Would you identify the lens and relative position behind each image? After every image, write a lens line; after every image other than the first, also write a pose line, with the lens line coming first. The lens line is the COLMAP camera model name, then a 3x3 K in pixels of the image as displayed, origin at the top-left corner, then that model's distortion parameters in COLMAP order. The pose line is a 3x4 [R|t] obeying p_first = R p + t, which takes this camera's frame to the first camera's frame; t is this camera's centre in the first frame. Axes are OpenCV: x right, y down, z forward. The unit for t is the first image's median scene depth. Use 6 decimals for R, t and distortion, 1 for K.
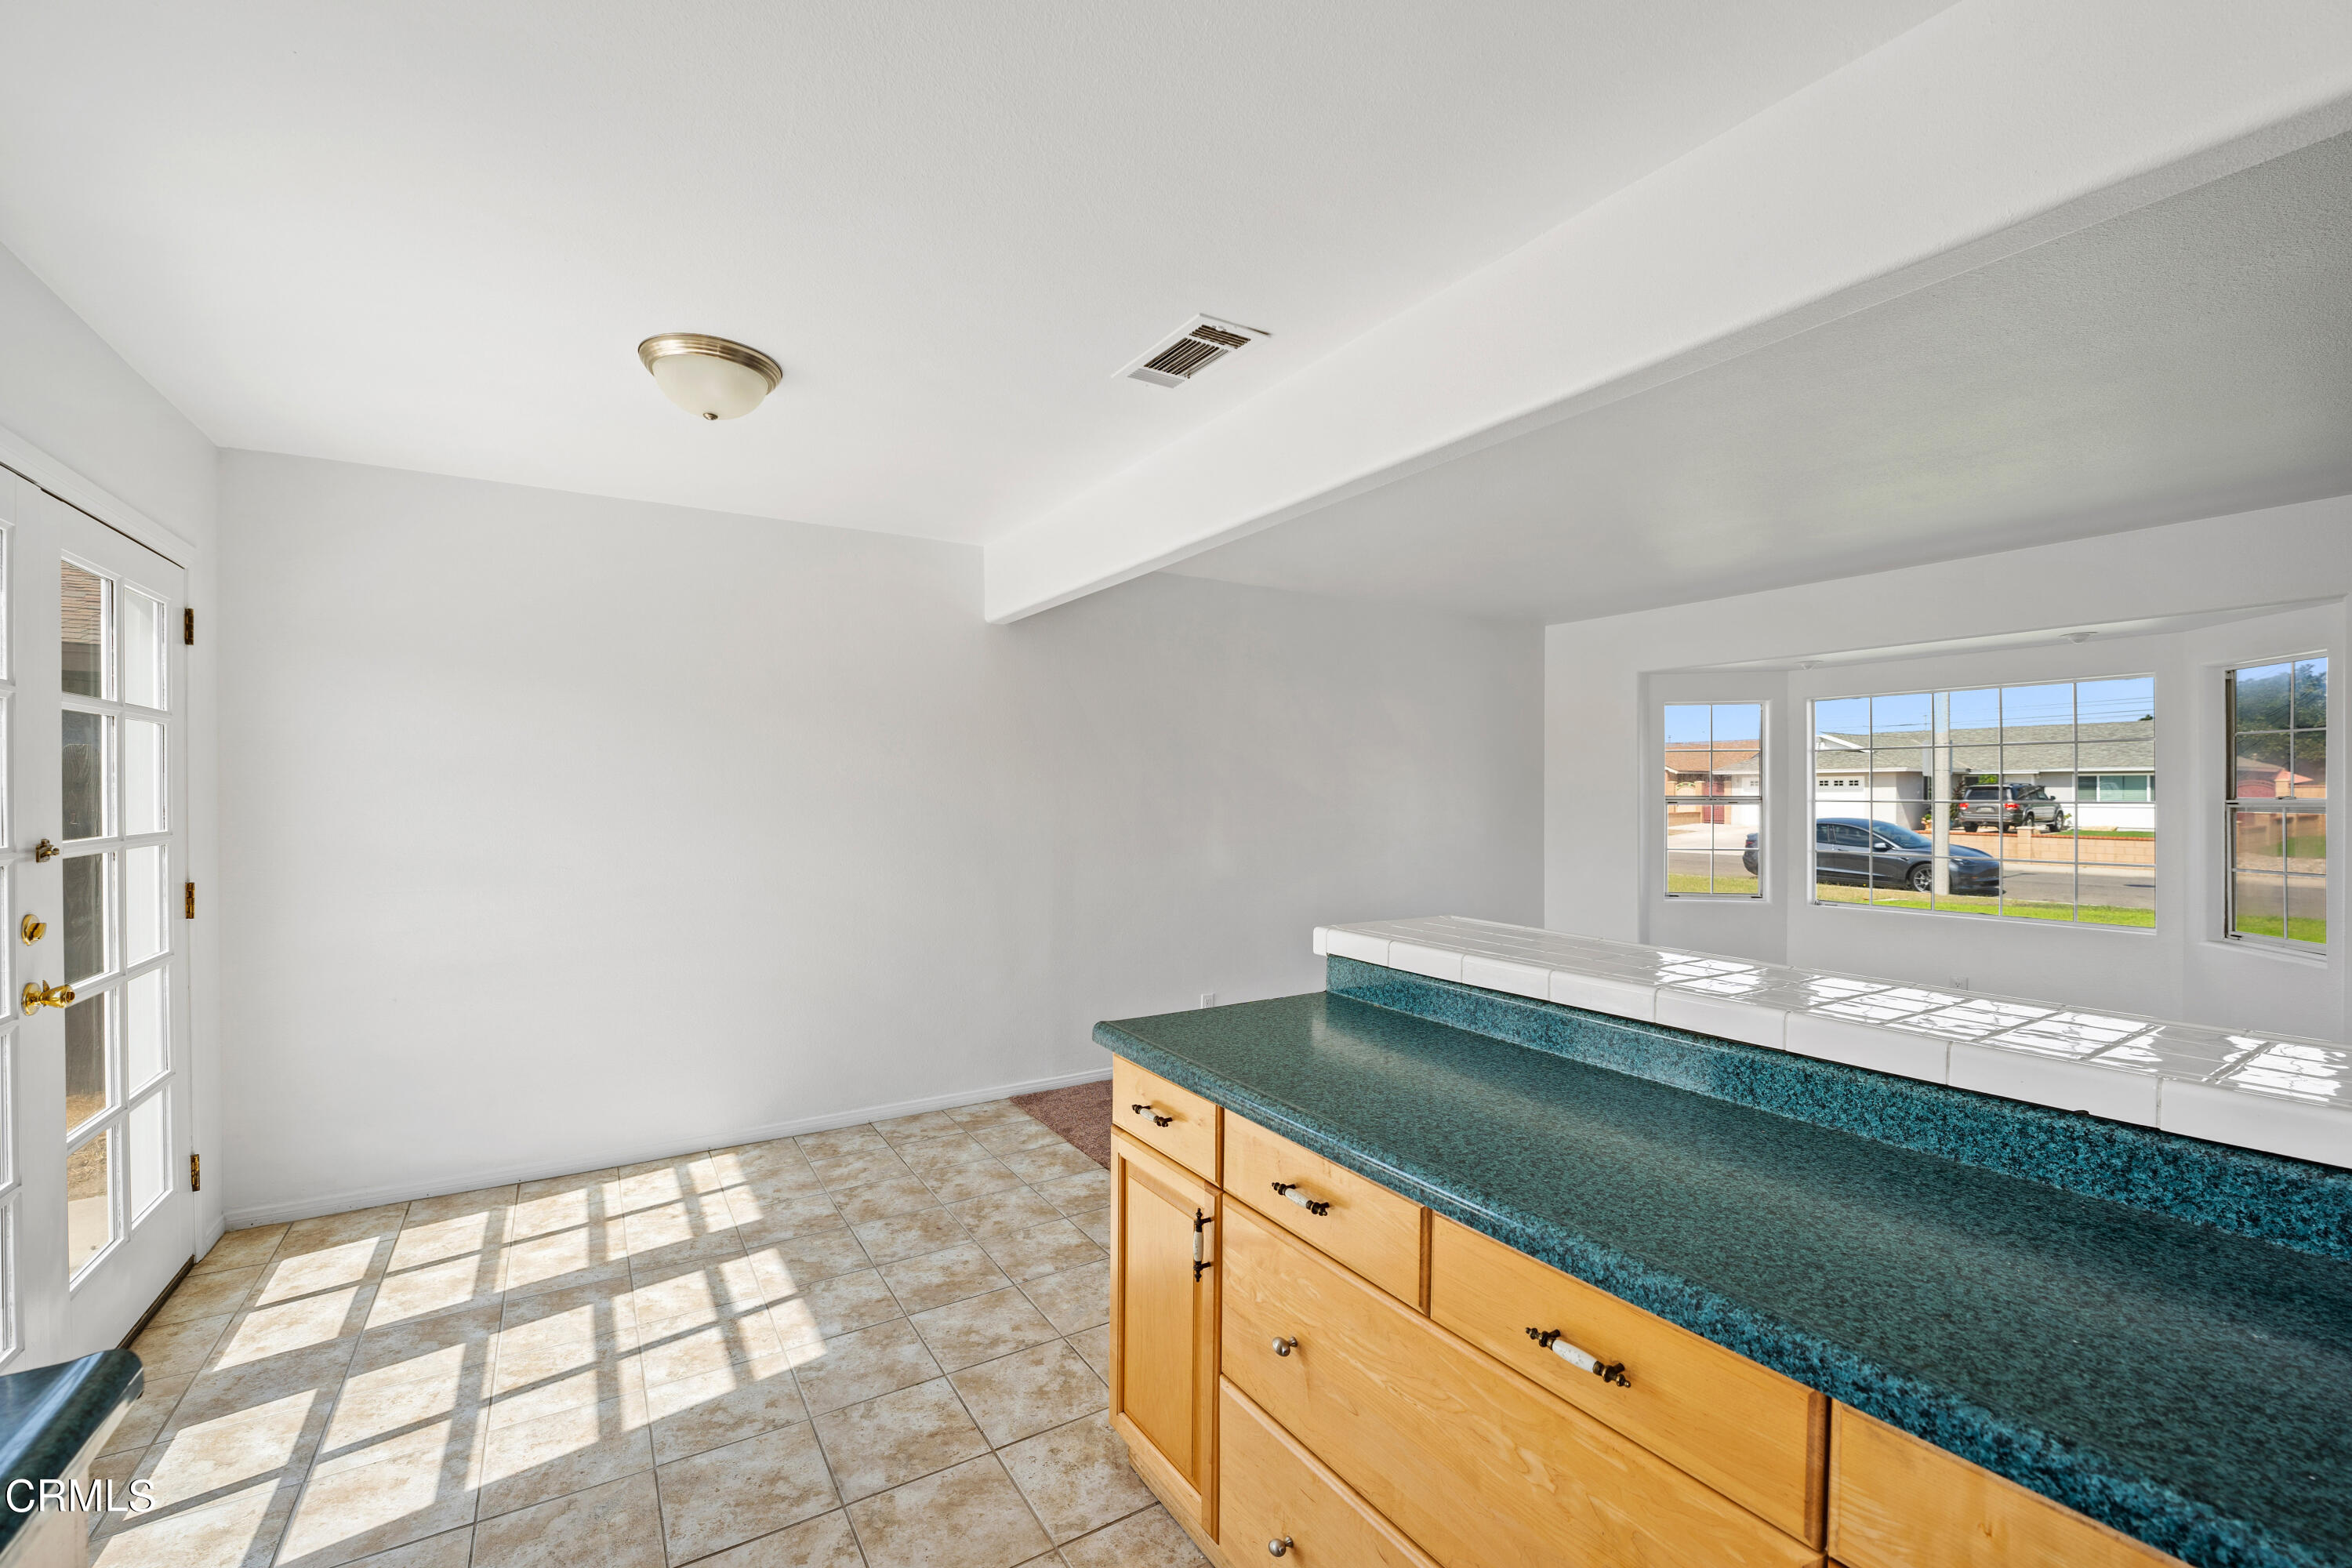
lens RADIAL K [[940.3, 0, 1171.8], [0, 940.3, 796.3], [0, 0, 1]] dist [-0.001620, -0.000175]
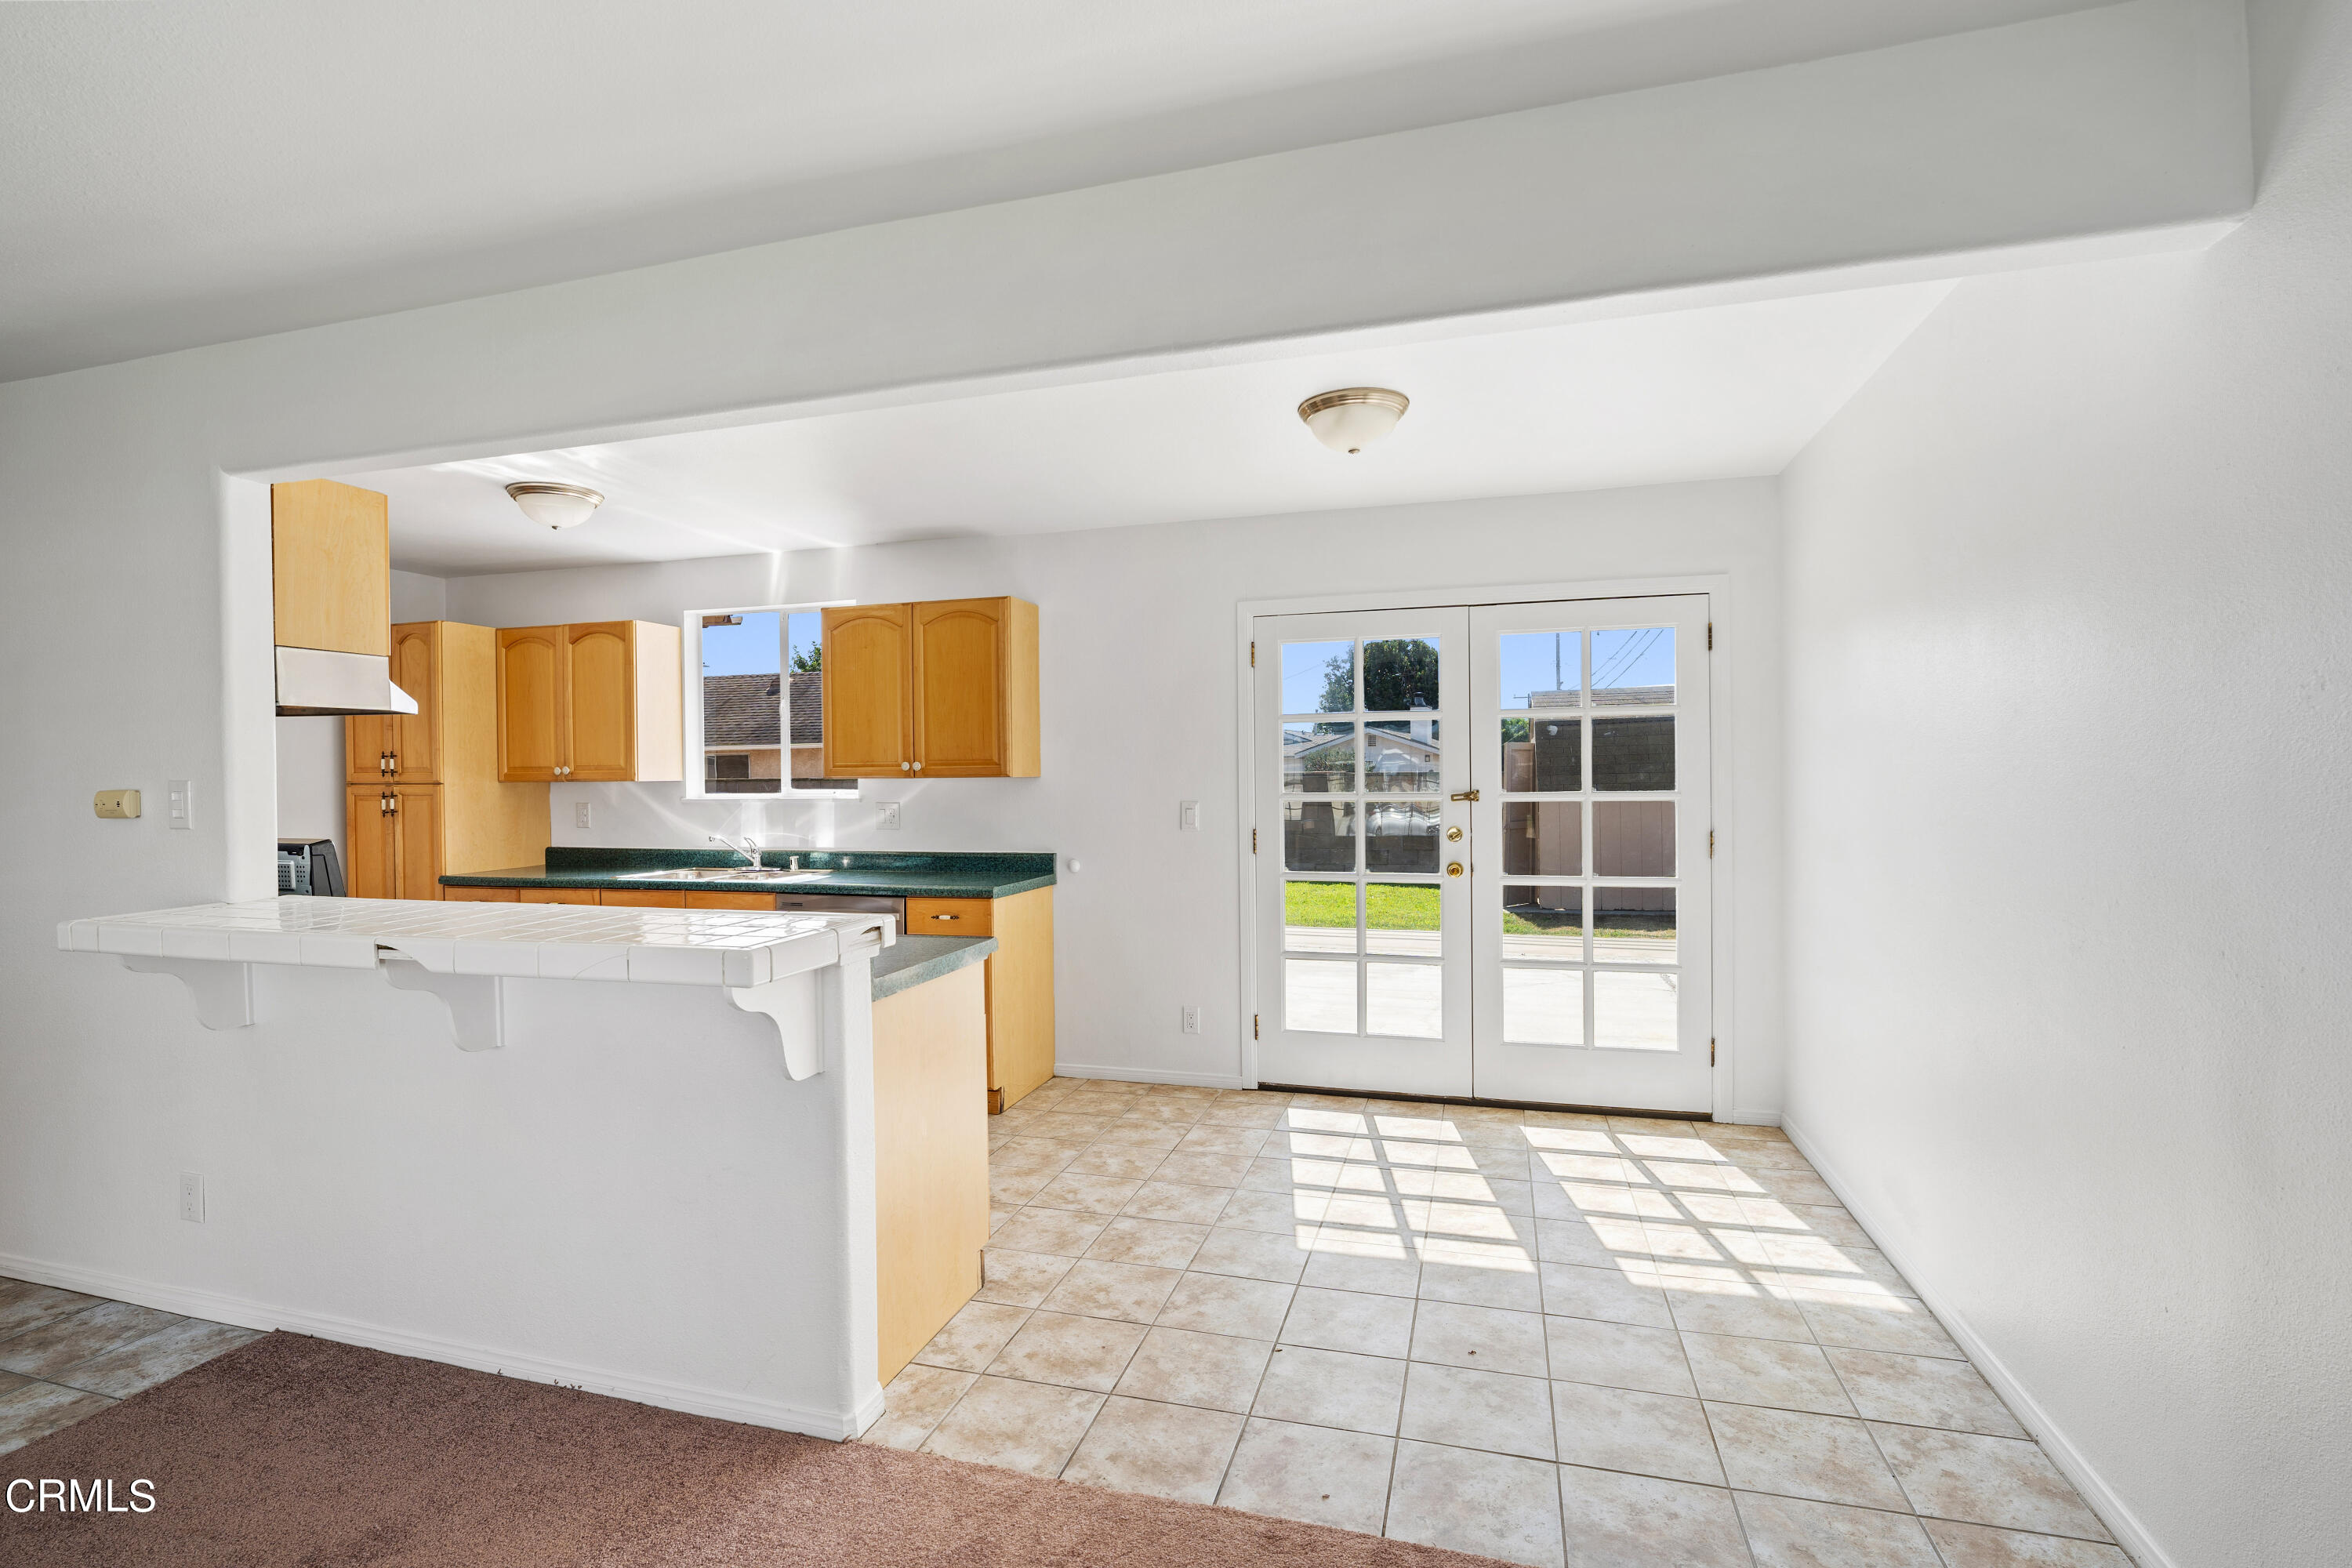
lens RADIAL K [[1107.9, 0, 1170.7], [0, 1107.9, 785.7], [0, 0, 1]] dist [0.000651, -0.000022]
pose [[-0.746605, 0.010077, -0.665192, 0.537472], [0.008431, 0.999948, 0.005686, 0.012866], [0.665215, -0.001363, -0.746651, 1.611026]]
